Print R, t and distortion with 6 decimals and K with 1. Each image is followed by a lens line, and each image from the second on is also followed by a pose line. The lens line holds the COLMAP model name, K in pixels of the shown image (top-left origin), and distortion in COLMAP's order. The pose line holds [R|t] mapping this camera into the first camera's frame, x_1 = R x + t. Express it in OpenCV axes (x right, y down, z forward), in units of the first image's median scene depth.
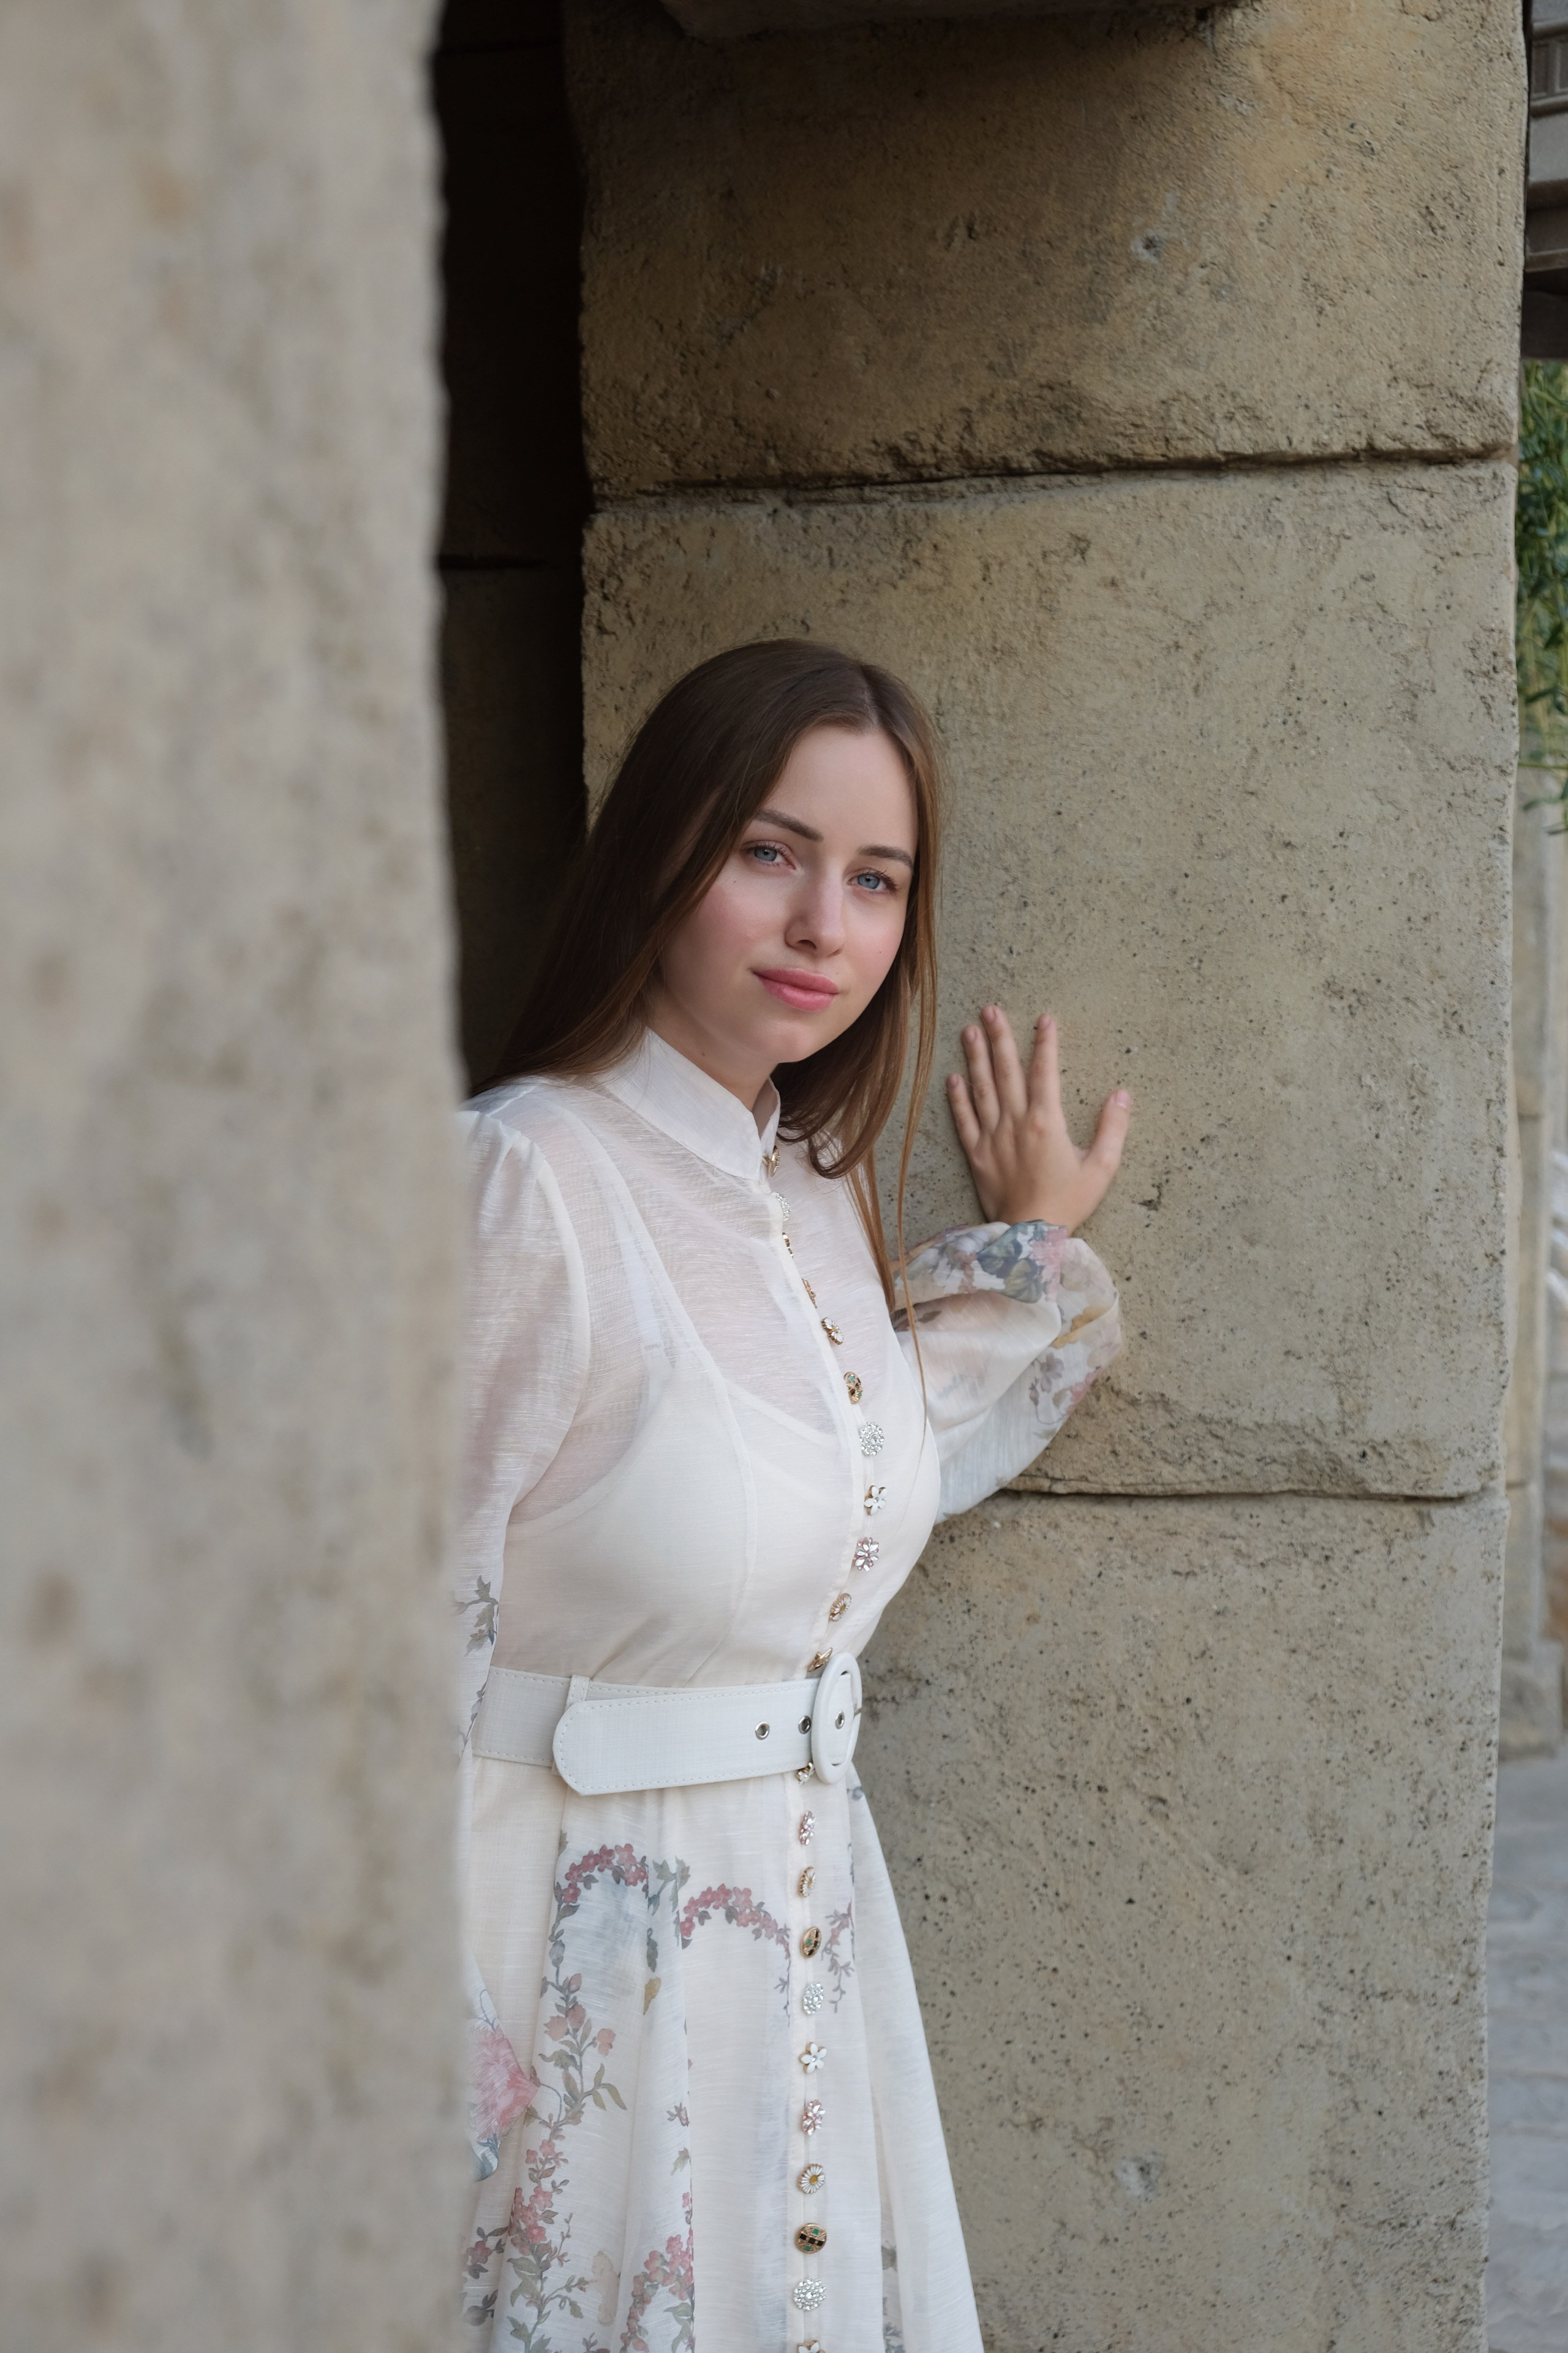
lens RADIAL K [[3124.1, 0, 784.0], [0, 3124.1, 1176.5], [0, 0, 1]] dist [-0.037184, 0.092060]
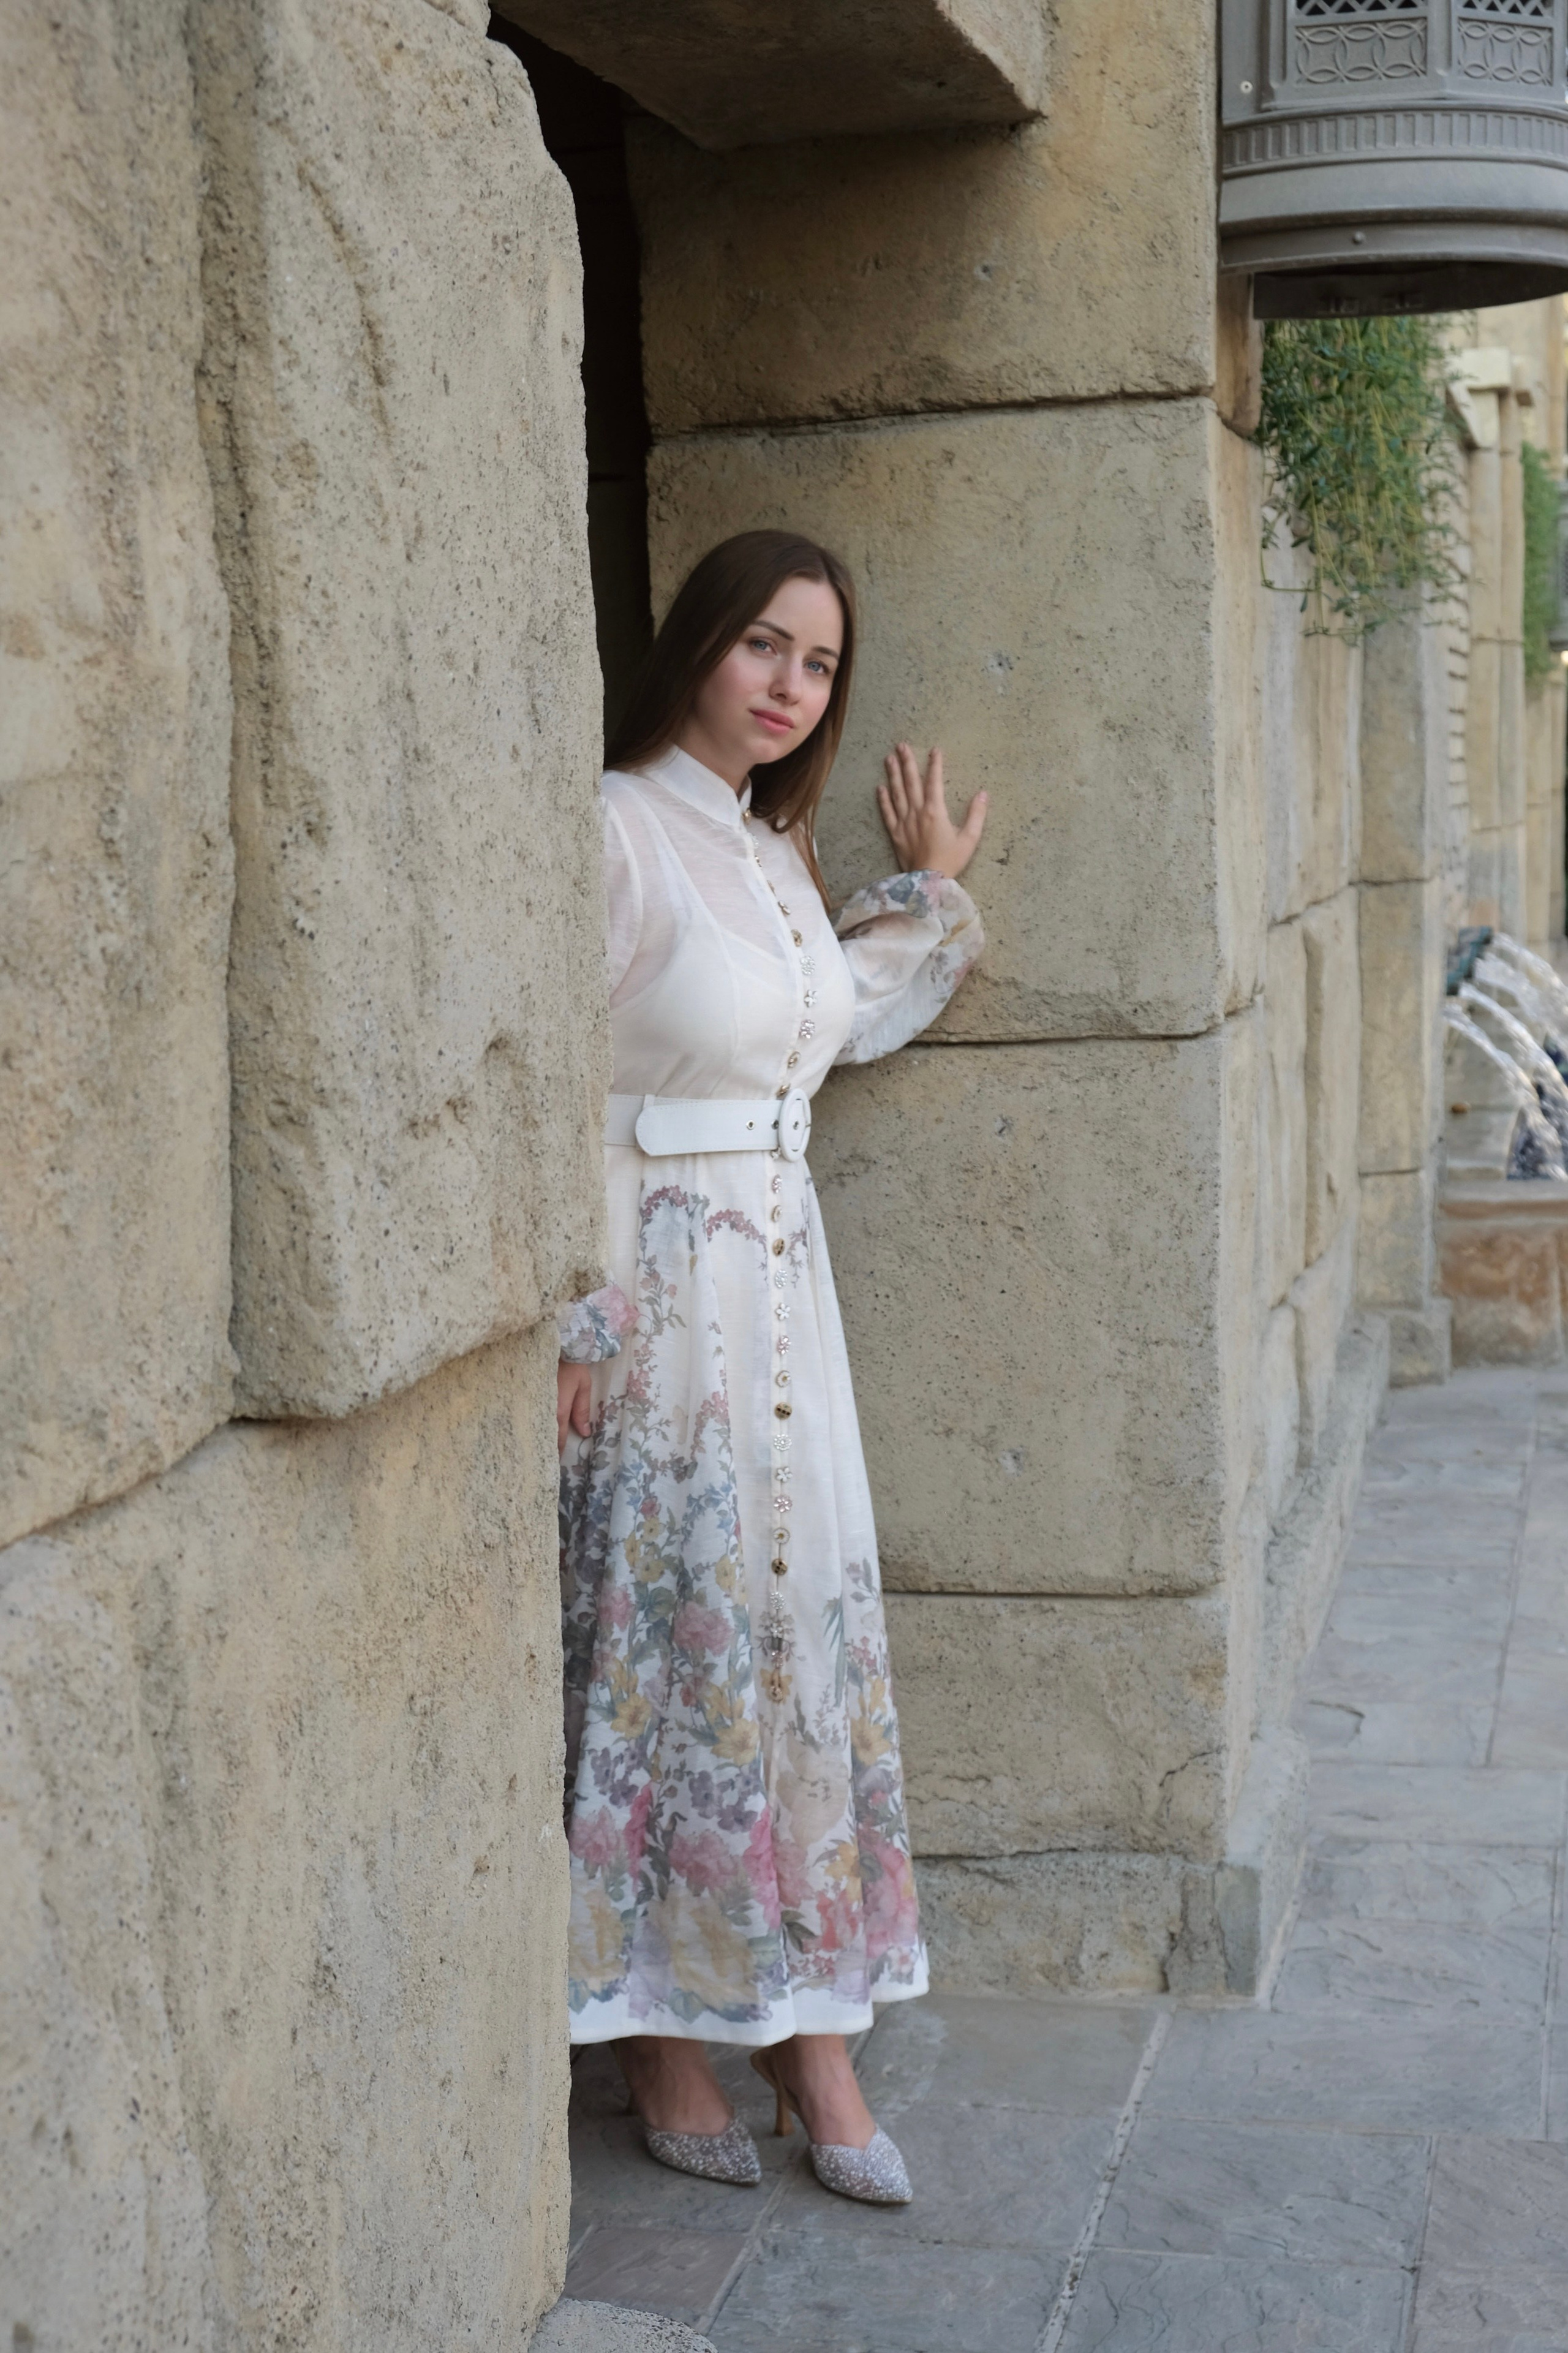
lens RADIAL K [[2981.0, 0, 784.0], [0, 2981.0, 1176.5], [0, 0, 1]] dist [-0.024200, -0.045306]
pose [[0.998526, -0.022206, -0.049524, 0.077278], [0.024918, 0.998185, 0.054829, 0.085846], [0.048217, -0.055982, 0.997267, -0.576604]]
